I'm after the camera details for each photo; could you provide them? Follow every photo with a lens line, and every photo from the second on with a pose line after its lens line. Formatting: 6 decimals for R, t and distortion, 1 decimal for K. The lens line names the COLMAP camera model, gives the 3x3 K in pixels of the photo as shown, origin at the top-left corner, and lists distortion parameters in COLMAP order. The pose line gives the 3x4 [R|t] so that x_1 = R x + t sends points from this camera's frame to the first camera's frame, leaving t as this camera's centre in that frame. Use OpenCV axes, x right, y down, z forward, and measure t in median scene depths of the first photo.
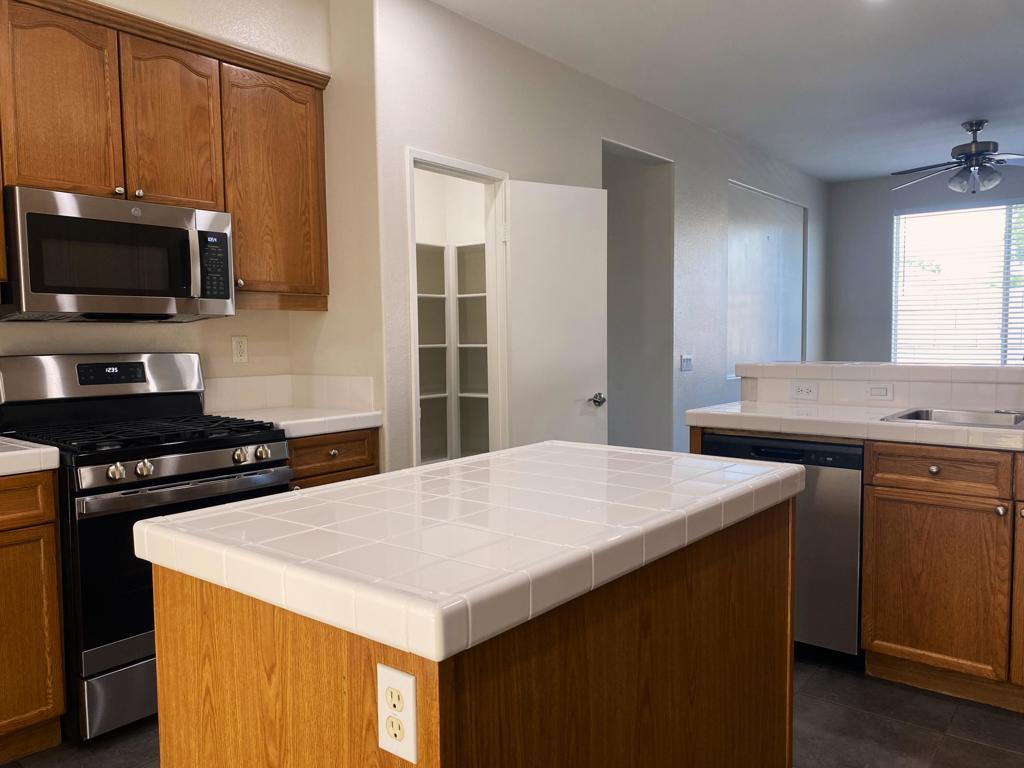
lens RADIAL K [[782.0, 0, 504.0], [0, 782.0, 385.1], [0, 0, 1]] dist [0.004733, -0.001906]
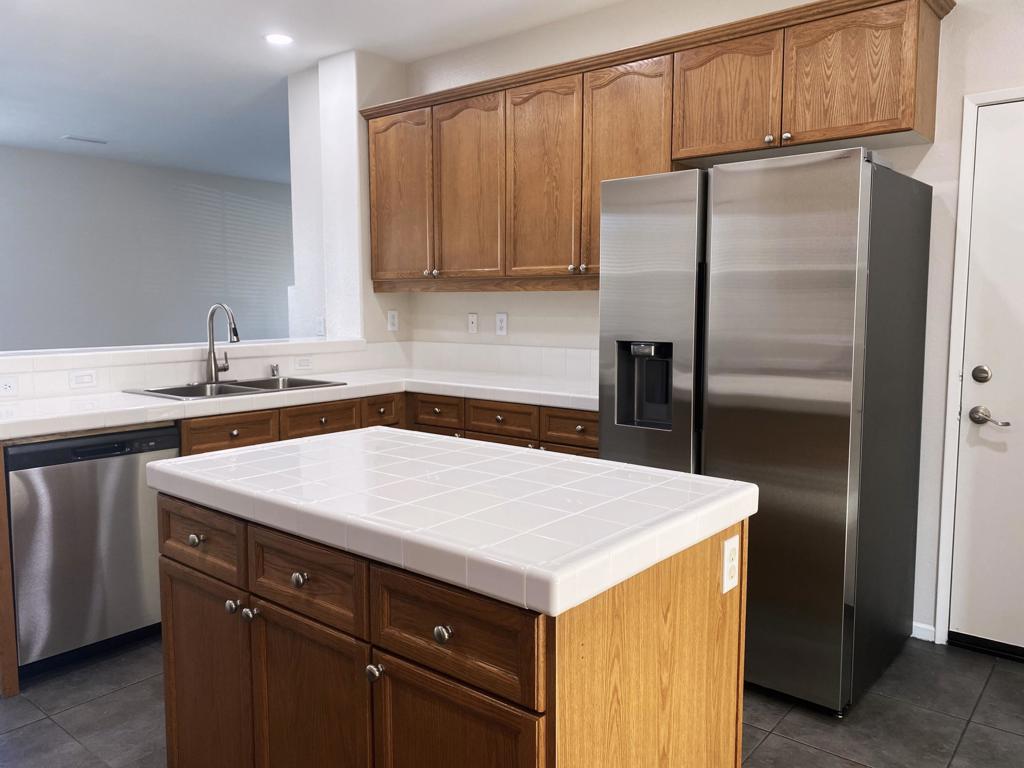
lens RADIAL K [[782.0, 0, 504.0], [0, 782.0, 385.1], [0, 0, 1]] dist [0.004733, -0.001906]
pose [[0.012169, -0.093338, 0.995560, -1.370314], [0.062620, 0.993751, 0.092403, -0.114218], [-0.997963, 0.061218, 0.017938, 1.102086]]
